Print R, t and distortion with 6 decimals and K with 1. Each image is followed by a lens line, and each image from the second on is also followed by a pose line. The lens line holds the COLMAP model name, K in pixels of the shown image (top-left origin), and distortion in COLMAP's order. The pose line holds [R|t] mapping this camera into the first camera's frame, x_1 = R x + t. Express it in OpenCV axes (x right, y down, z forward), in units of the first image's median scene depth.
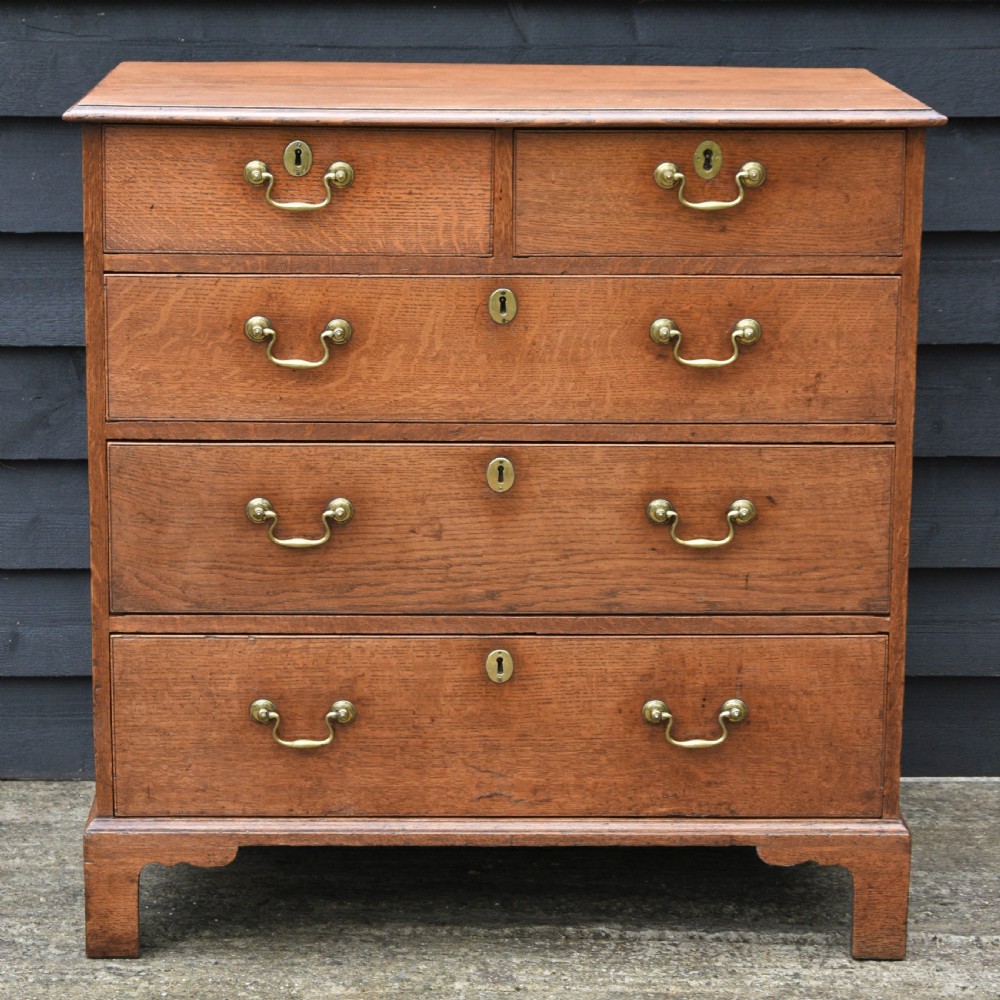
lens RADIAL K [[3019.1, 0, 500.0], [0, 3019.1, 500.0], [0, 0, 1]] dist [-0.066836, 0.627515]
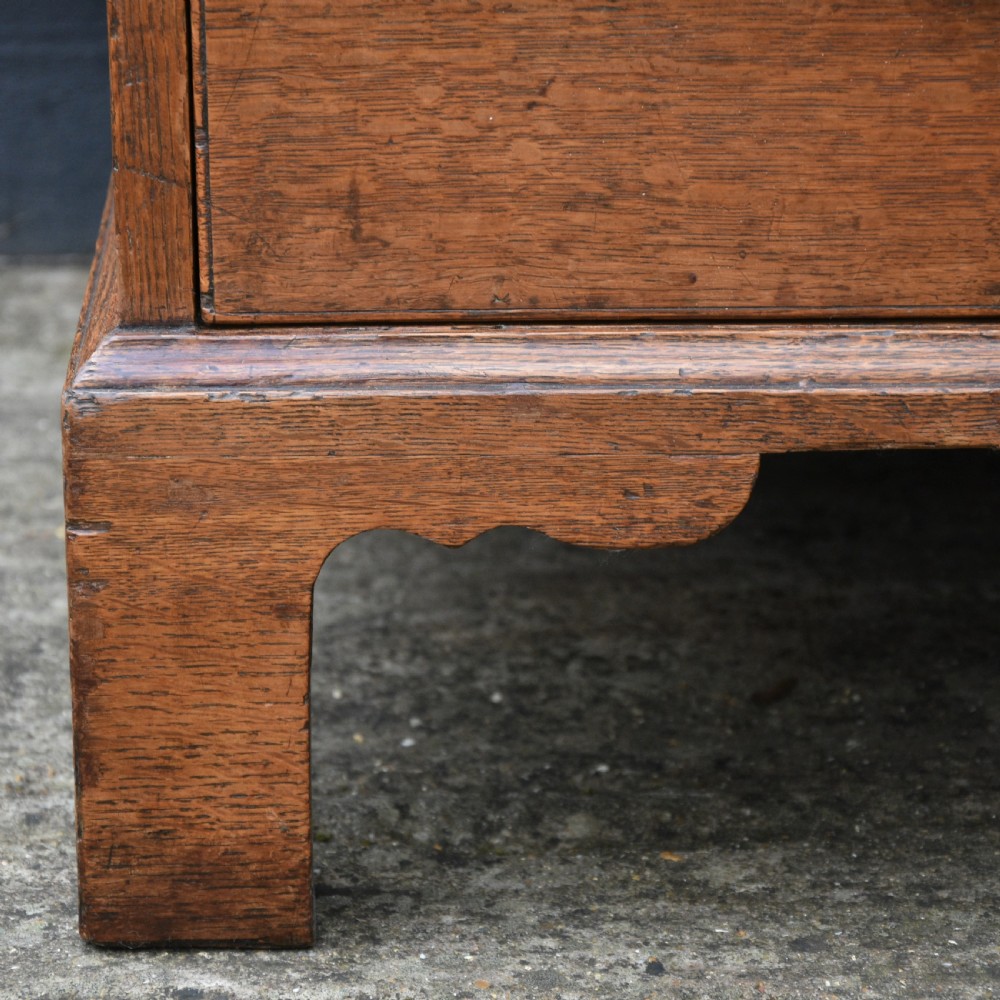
lens RADIAL K [[4851.3, 0, 500.0], [0, 4851.3, 500.0], [0, 0, 1]] dist [0.015852, -0.371937]
pose [[0.999809, -0.007029, -0.018238, -0.099386], [0.008917, 0.994370, 0.105589, 0.080394], [0.017393, -0.105732, 0.994243, 0.643907]]
